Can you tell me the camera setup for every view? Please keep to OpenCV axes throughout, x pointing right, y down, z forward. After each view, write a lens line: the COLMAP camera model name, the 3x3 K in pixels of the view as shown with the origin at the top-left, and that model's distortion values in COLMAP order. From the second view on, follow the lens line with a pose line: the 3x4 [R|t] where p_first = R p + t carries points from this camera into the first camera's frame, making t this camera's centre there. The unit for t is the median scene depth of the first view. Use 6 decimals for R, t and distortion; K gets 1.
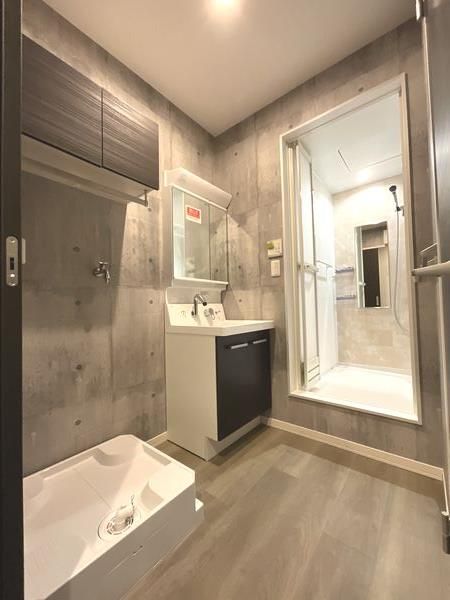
lens RADIAL K [[243.6, 0, 224.6], [0, 243.6, 301.2], [0, 0, 1]] dist [-0.000177, -0.000014]
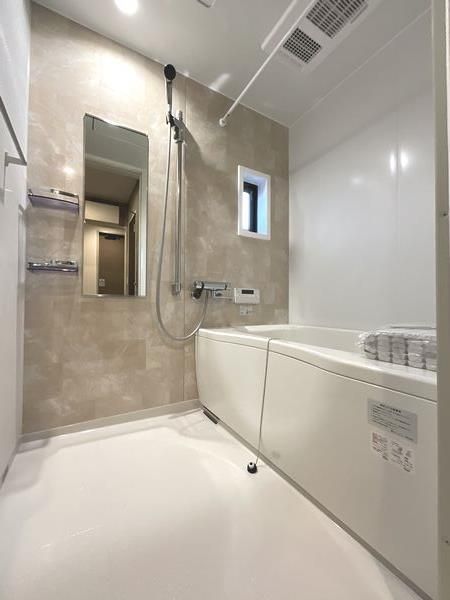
lens RADIAL K [[243.6, 0, 223.6], [0, 243.6, 300.4], [0, 0, 1]] dist [-0.000177, -0.000014]
pose [[0.347858, 0.033819, 0.936937, 0.219050], [-0.044763, 0.998809, -0.019433, 0.034045], [-0.936478, -0.035180, 0.348958, 0.595034]]
